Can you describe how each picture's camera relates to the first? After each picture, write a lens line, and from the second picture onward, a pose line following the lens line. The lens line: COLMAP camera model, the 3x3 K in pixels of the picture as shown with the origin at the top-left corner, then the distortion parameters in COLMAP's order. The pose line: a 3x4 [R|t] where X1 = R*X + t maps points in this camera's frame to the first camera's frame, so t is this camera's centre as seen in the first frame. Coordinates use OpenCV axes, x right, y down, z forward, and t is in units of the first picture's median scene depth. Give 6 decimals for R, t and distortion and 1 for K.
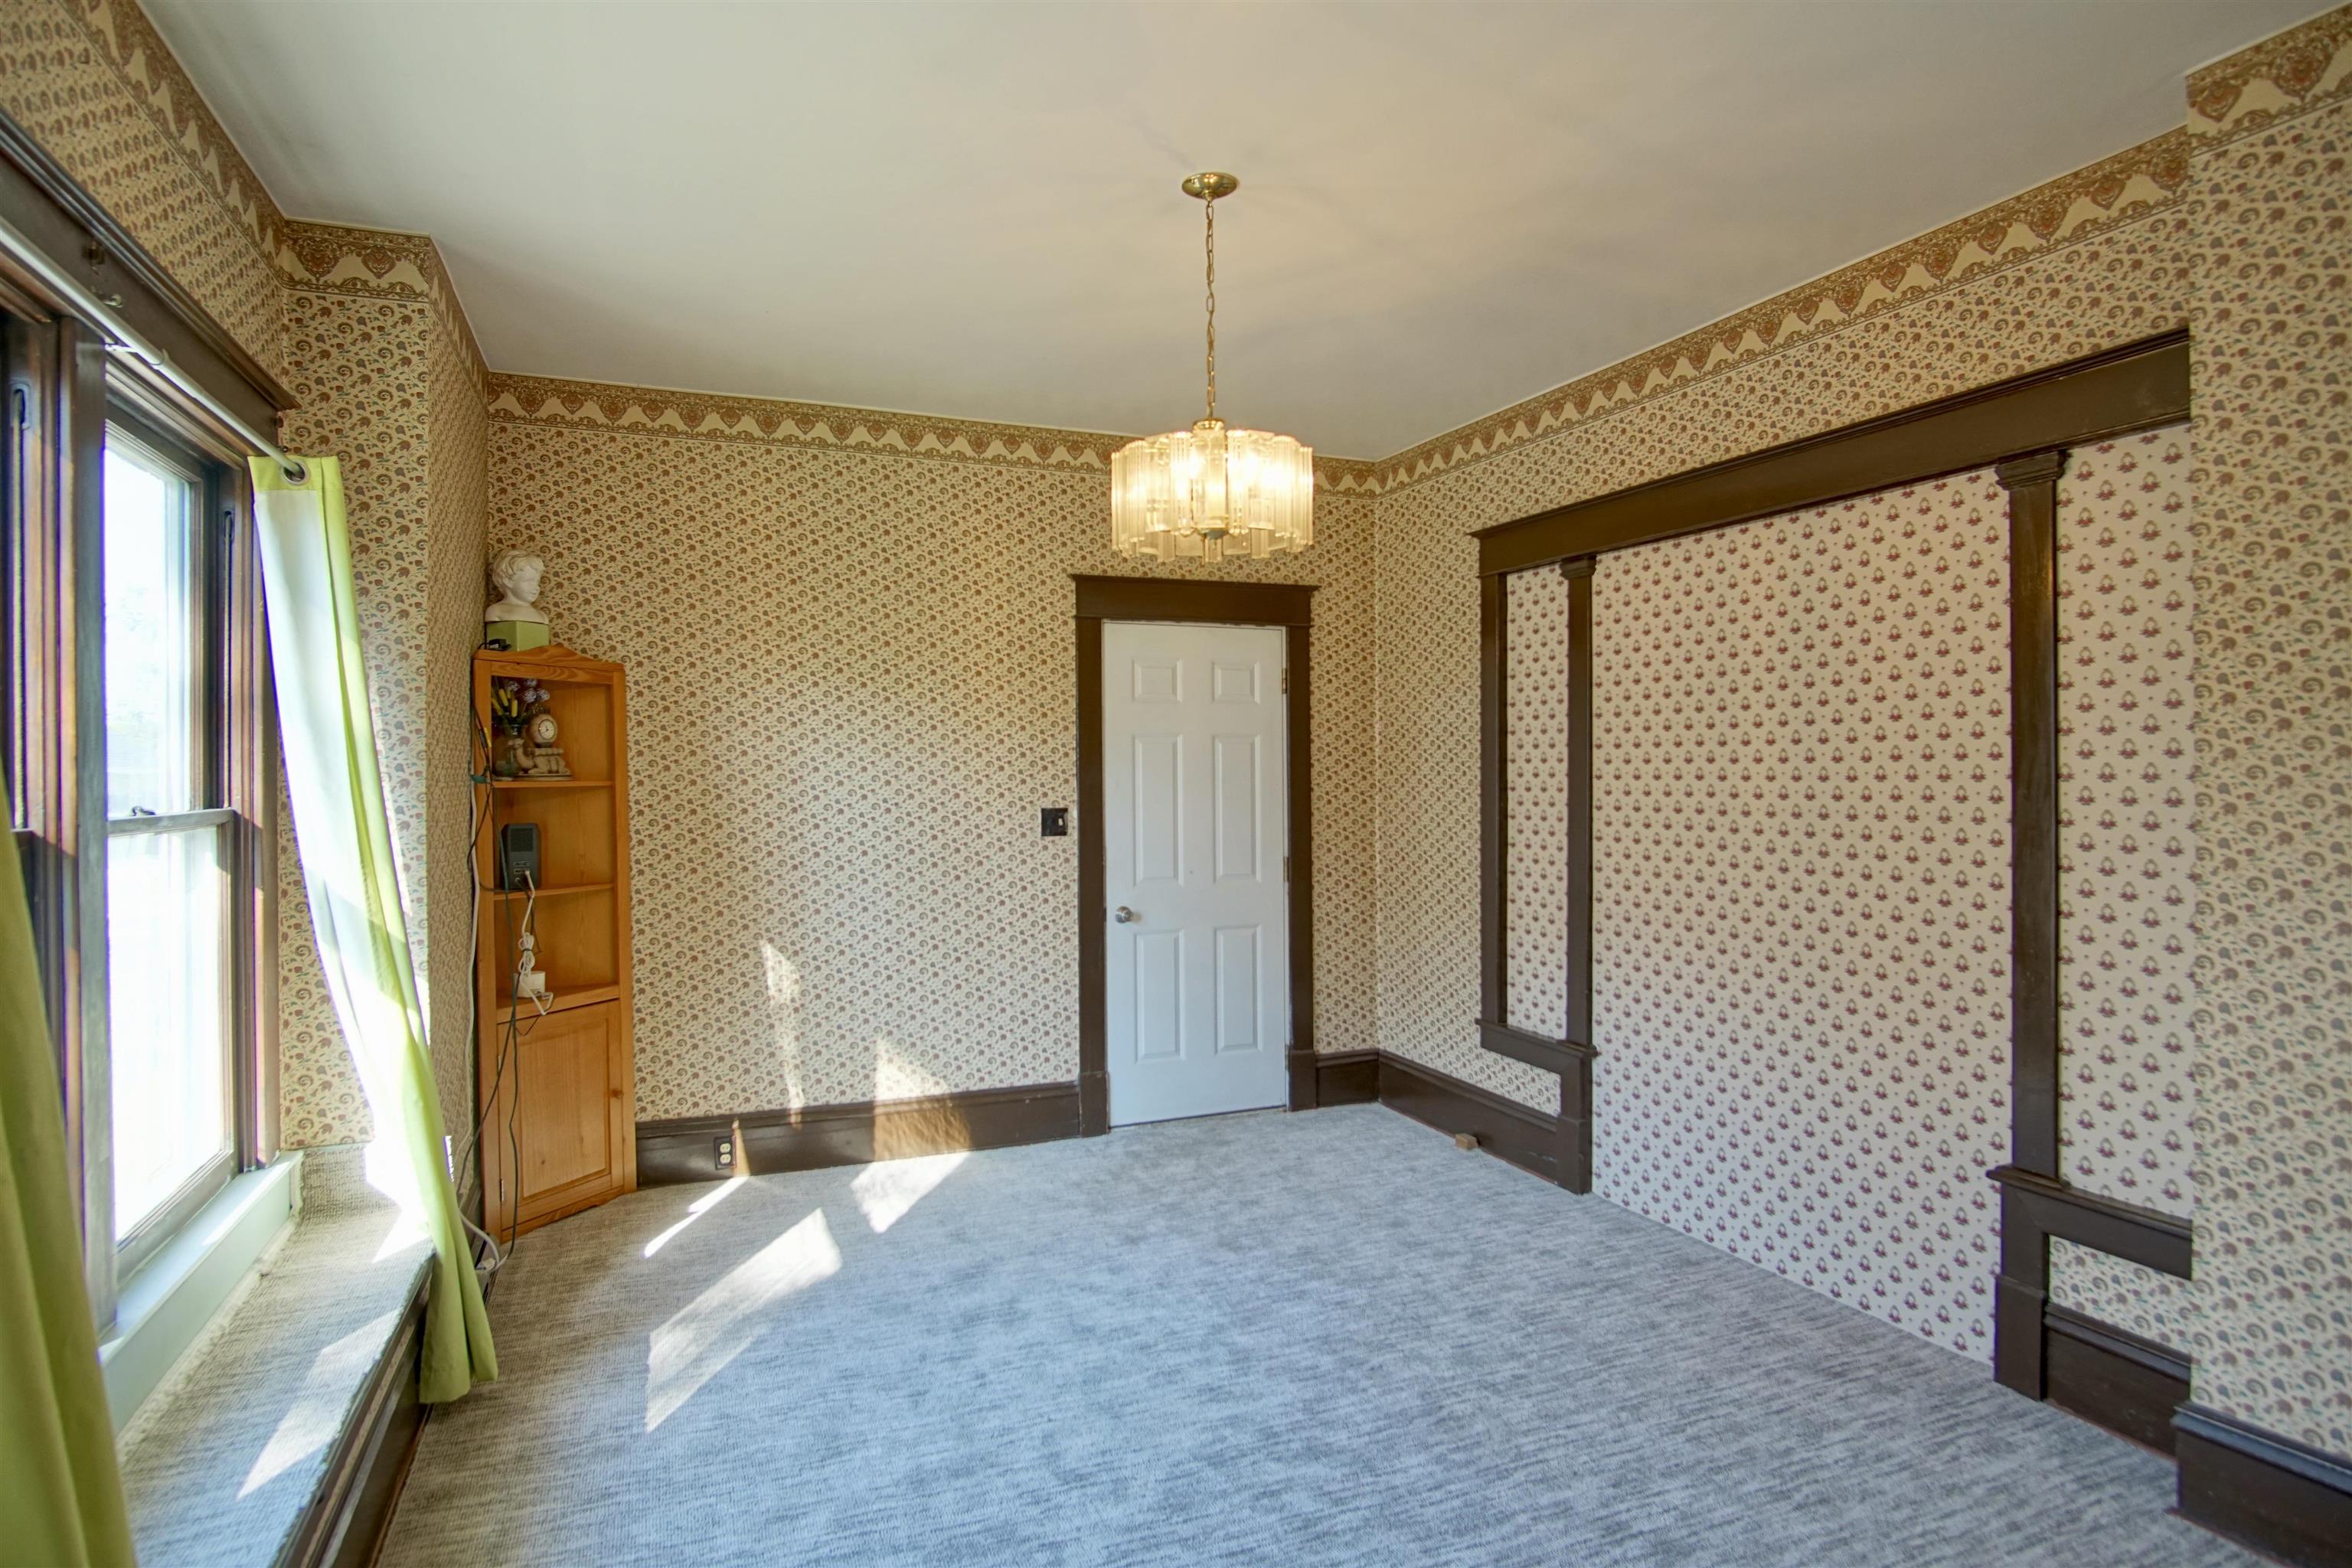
lens RADIAL K [[1273.0, 0, 1126.3], [0, 1273.0, 770.6], [0, 0, 1]] dist [-0.030171, 0.003878]
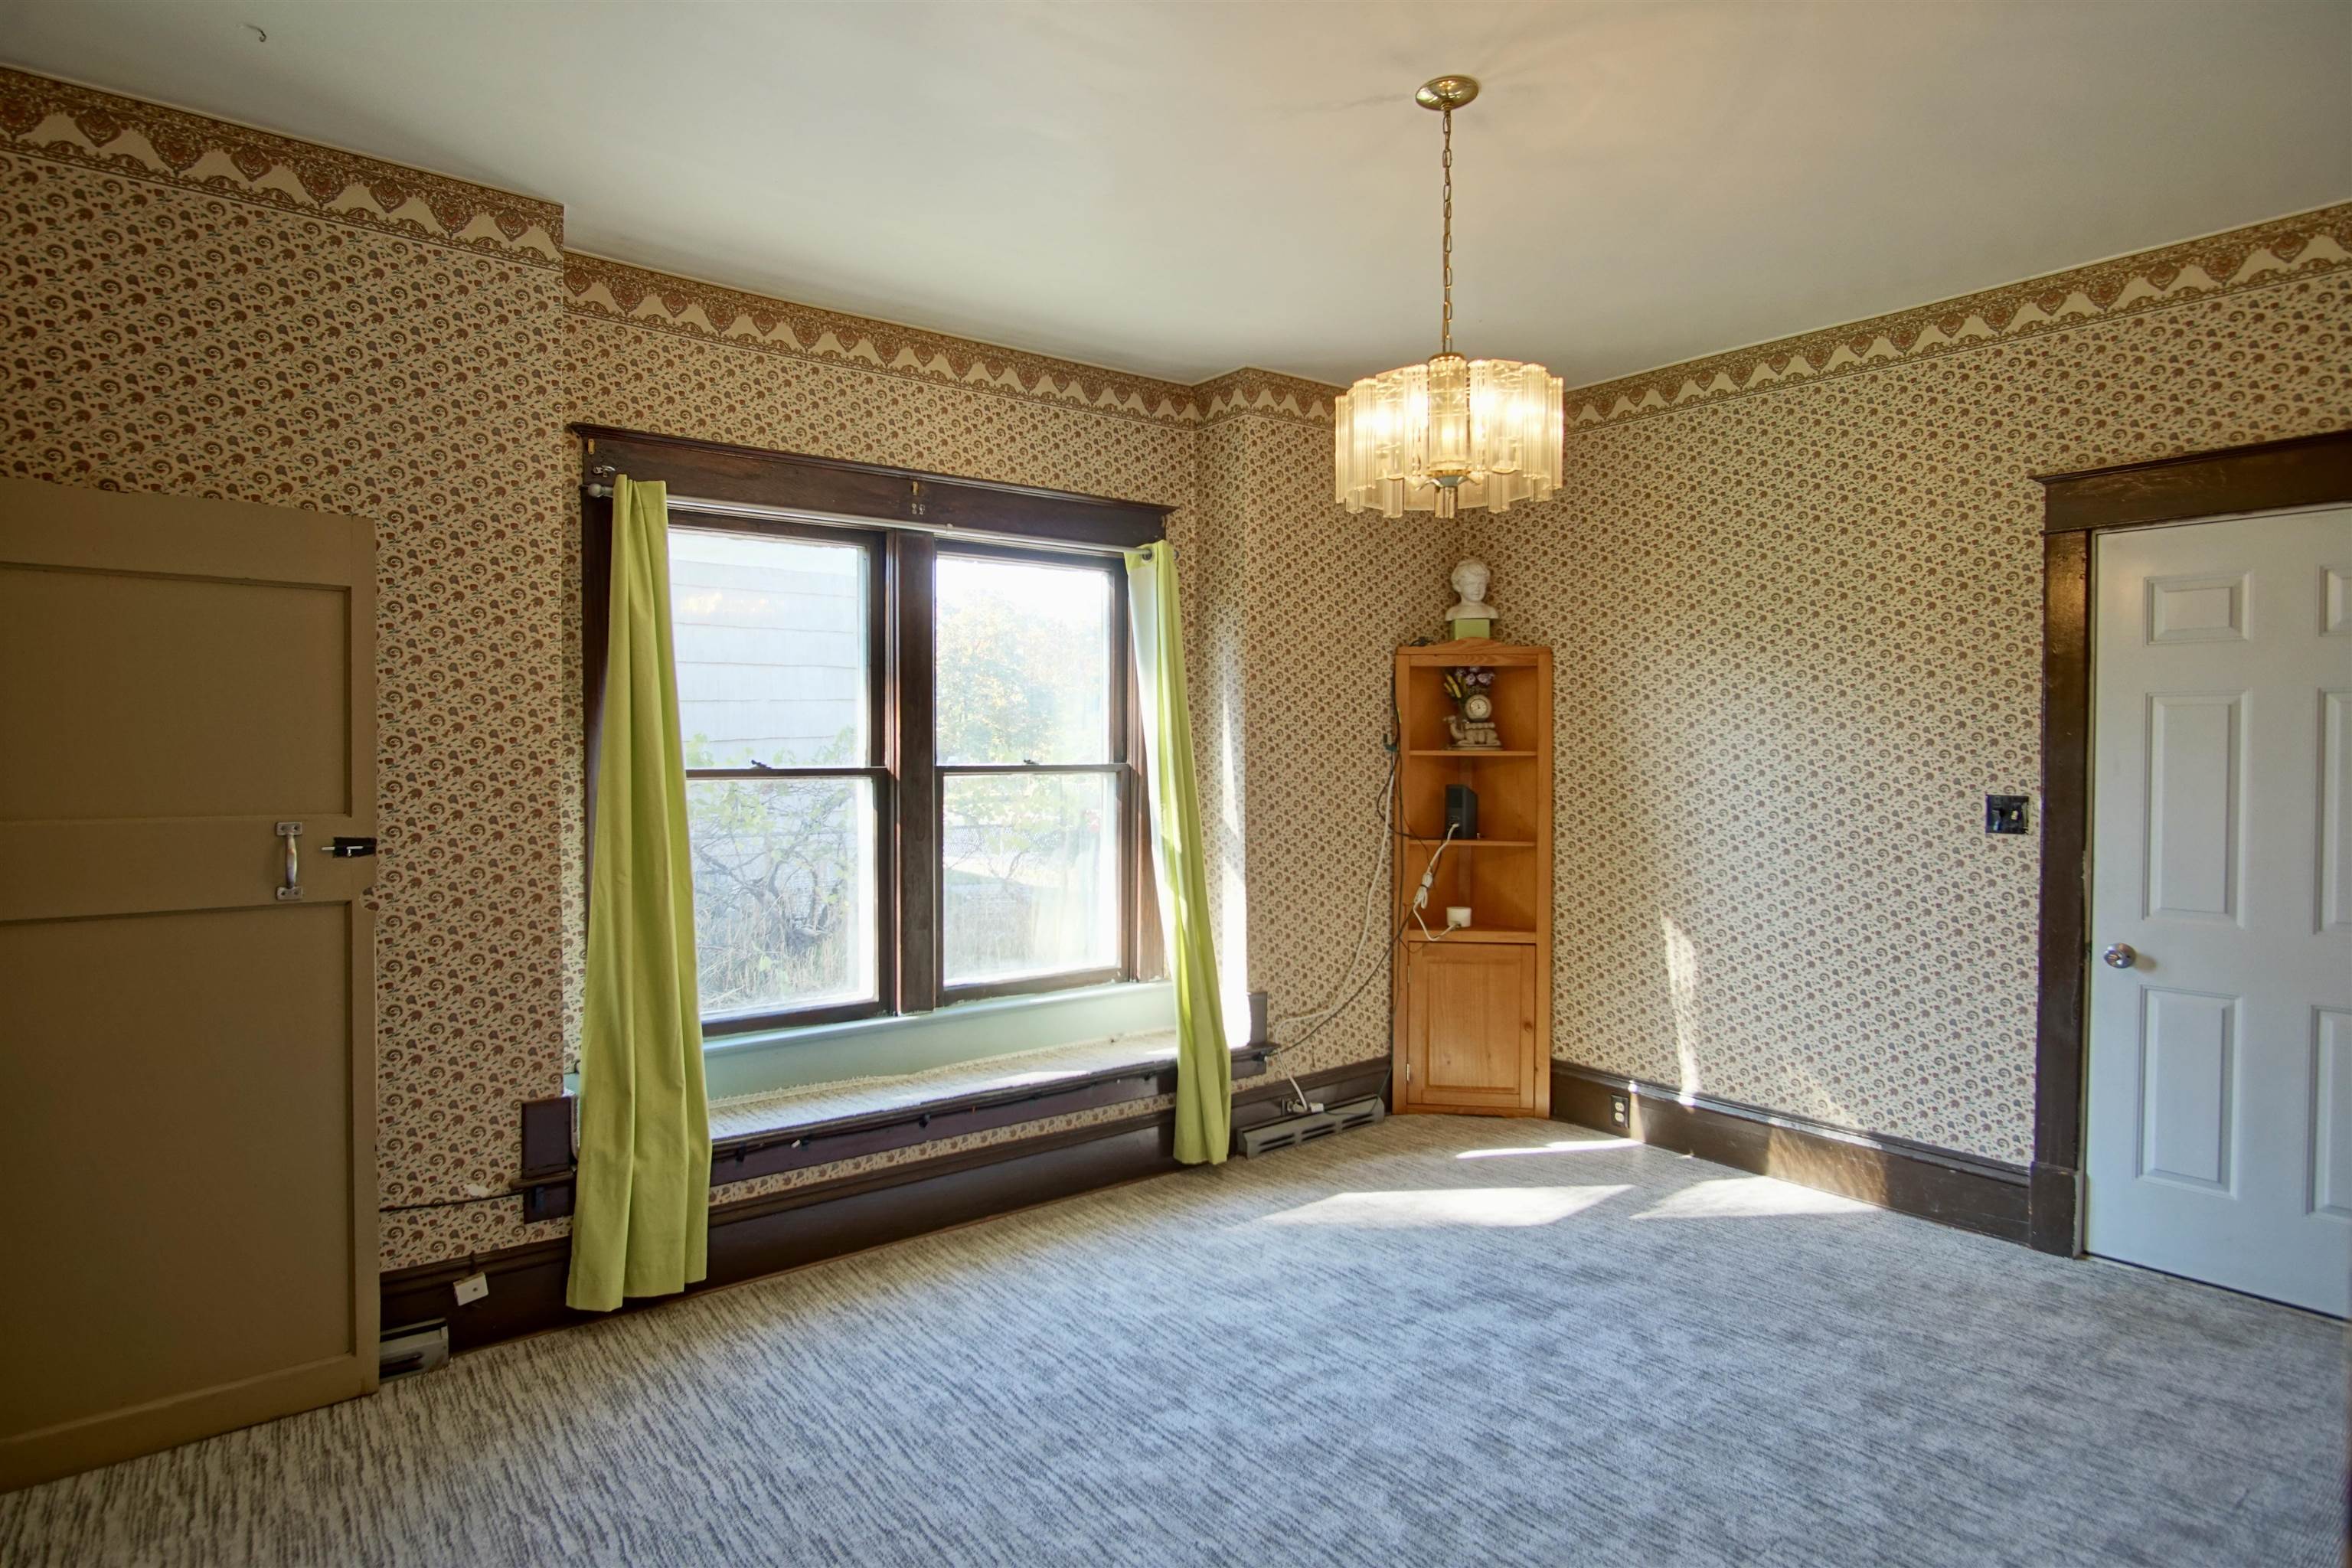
lens RADIAL K [[1273.0, 0, 1168.1], [0, 1273.0, 767.7], [0, 0, 1]] dist [-0.030171, 0.003878]
pose [[0.274853, 0.025689, -0.961143, 0.578982], [-0.004334, 0.999666, 0.025479, -0.004375], [0.961477, -0.002837, 0.274872, 0.364850]]
